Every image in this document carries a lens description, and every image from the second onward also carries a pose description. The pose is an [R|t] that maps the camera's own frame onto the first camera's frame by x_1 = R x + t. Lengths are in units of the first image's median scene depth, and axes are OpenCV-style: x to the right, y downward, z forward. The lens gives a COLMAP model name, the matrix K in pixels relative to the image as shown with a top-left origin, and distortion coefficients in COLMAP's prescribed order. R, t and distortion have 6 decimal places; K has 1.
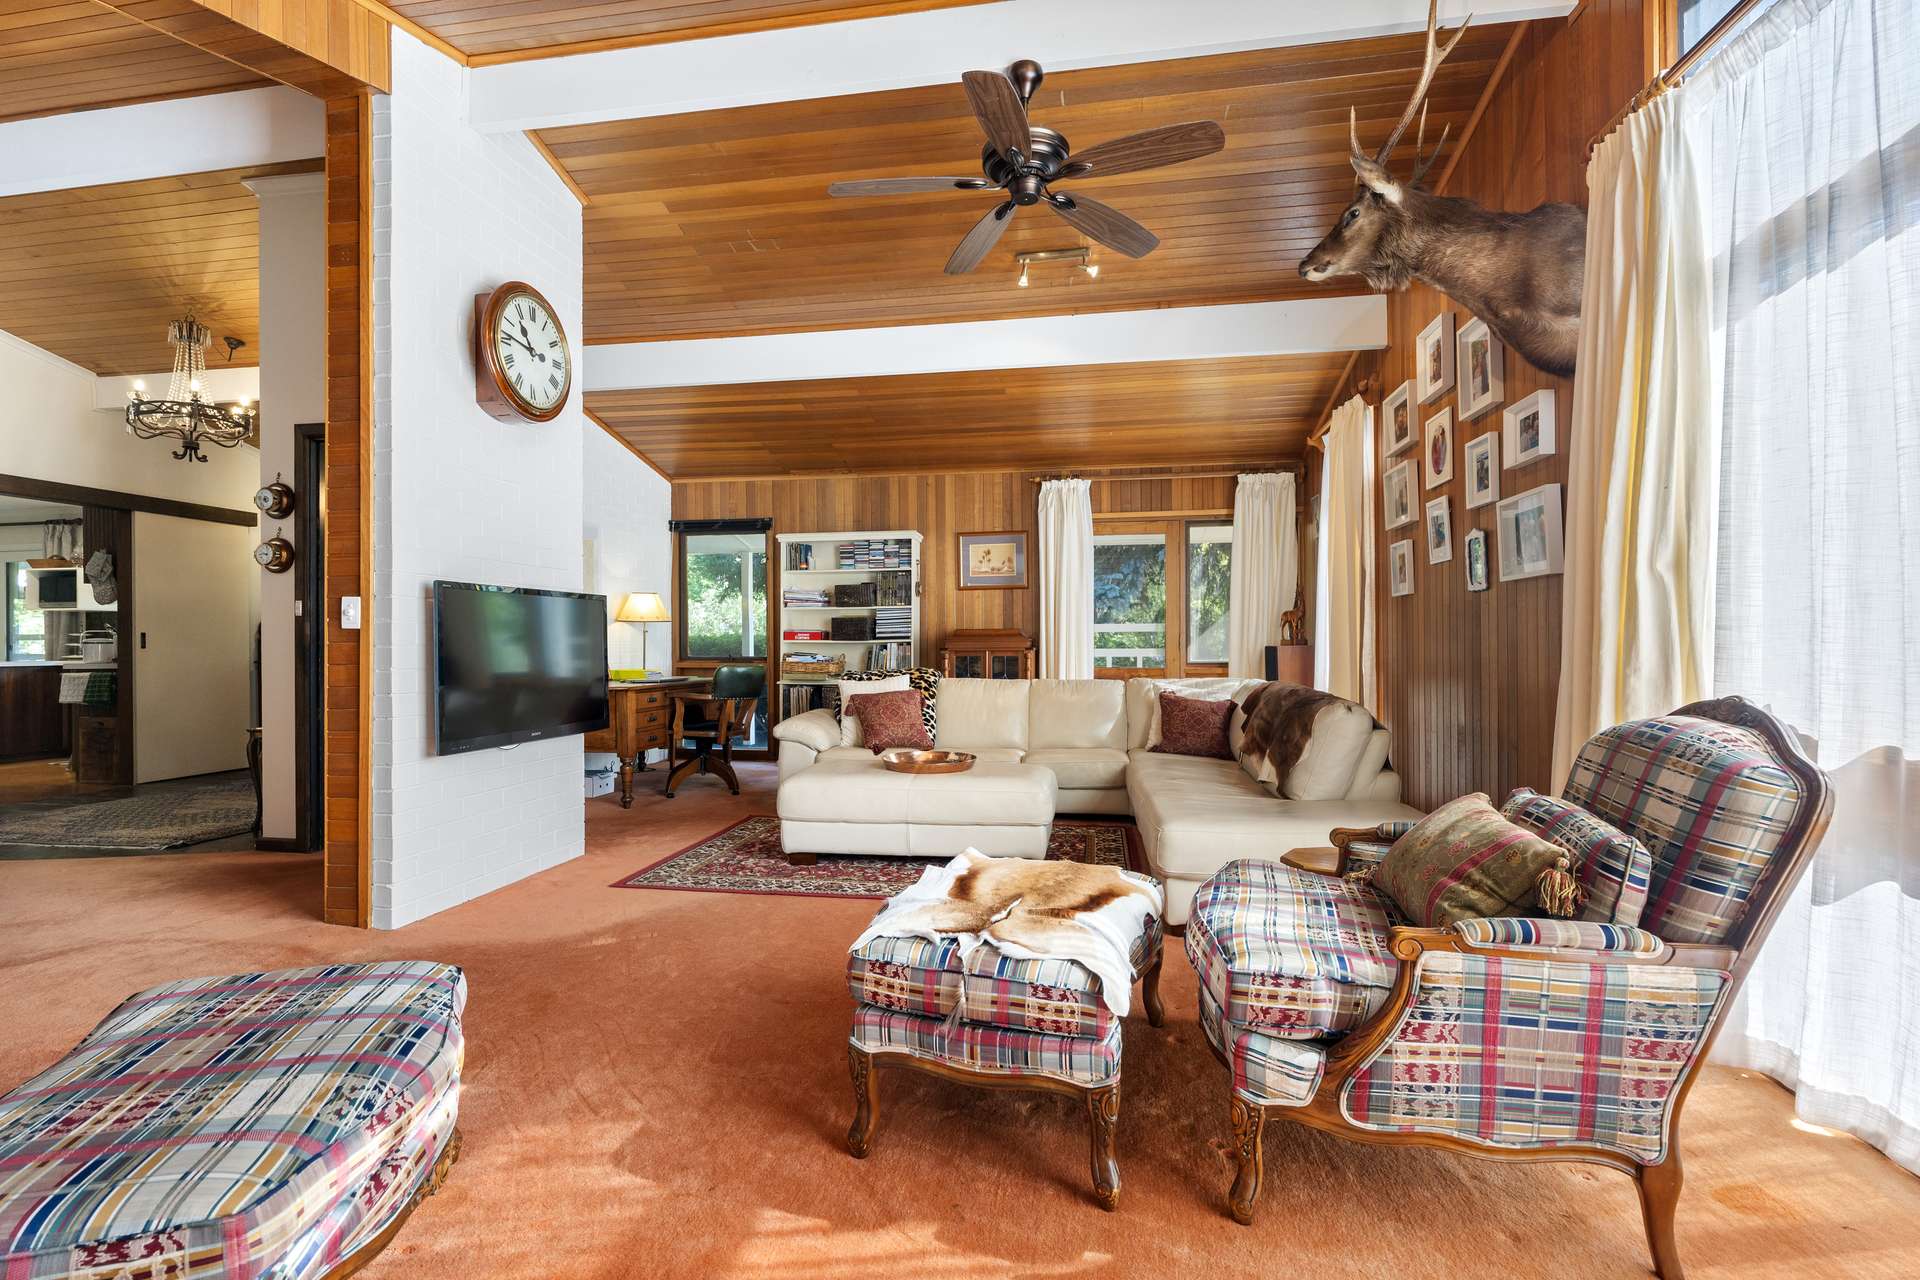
lens RADIAL K [[878.3, 0, 957.0], [0, 878.3, 643.9], [0, 0, 1]] dist [-0.003658, -0.000689]
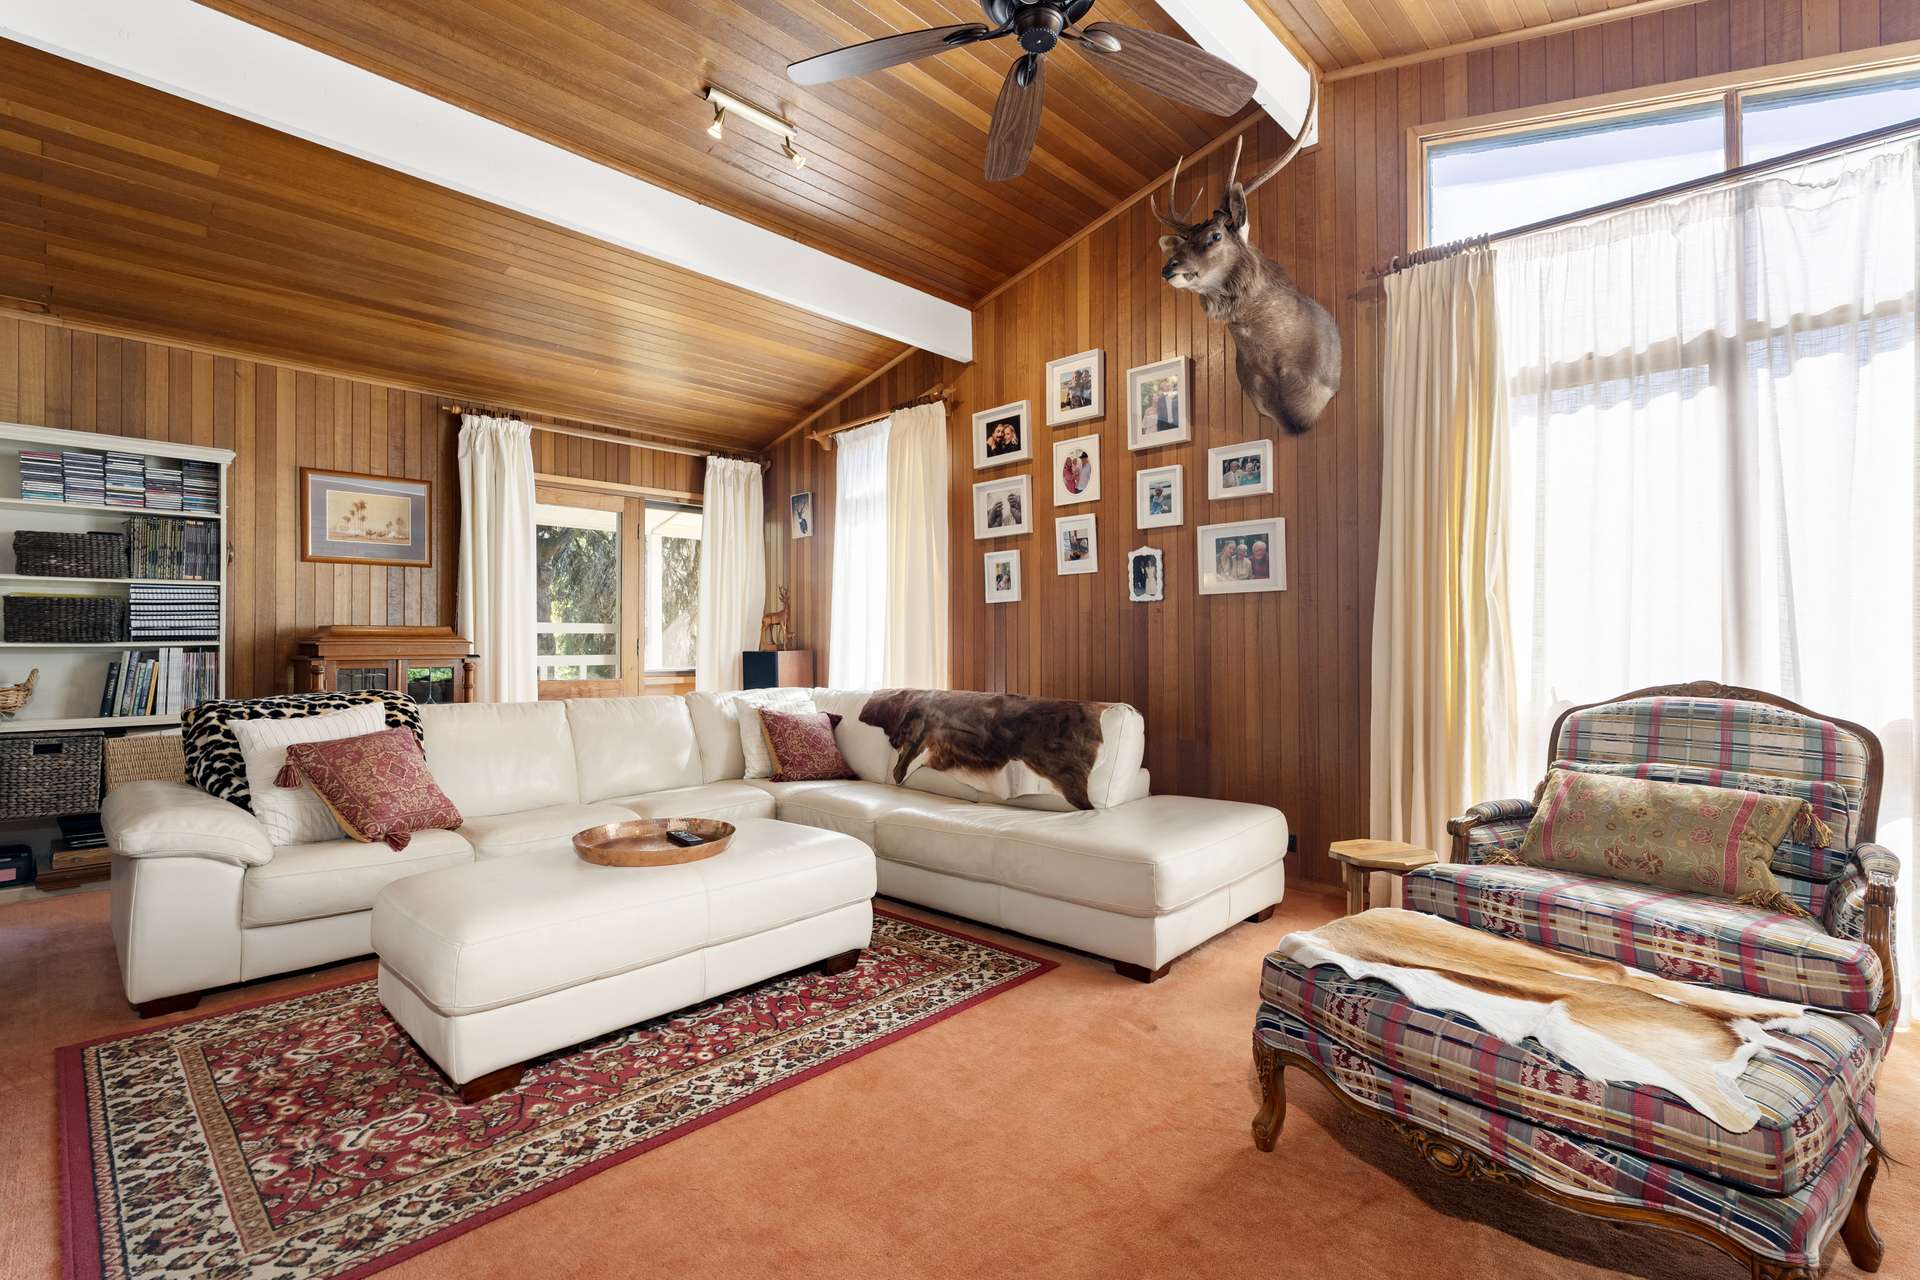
lens RADIAL K [[878.3, 0, 961.5], [0, 878.3, 639.8], [0, 0, 1]] dist [-0.003658, -0.000689]
pose [[0.559929, 0.008774, 0.828494, -0.257102], [0.001574, 0.999931, -0.011653, 0.001433], [-0.828539, 0.007829, 0.559877, 0.295773]]
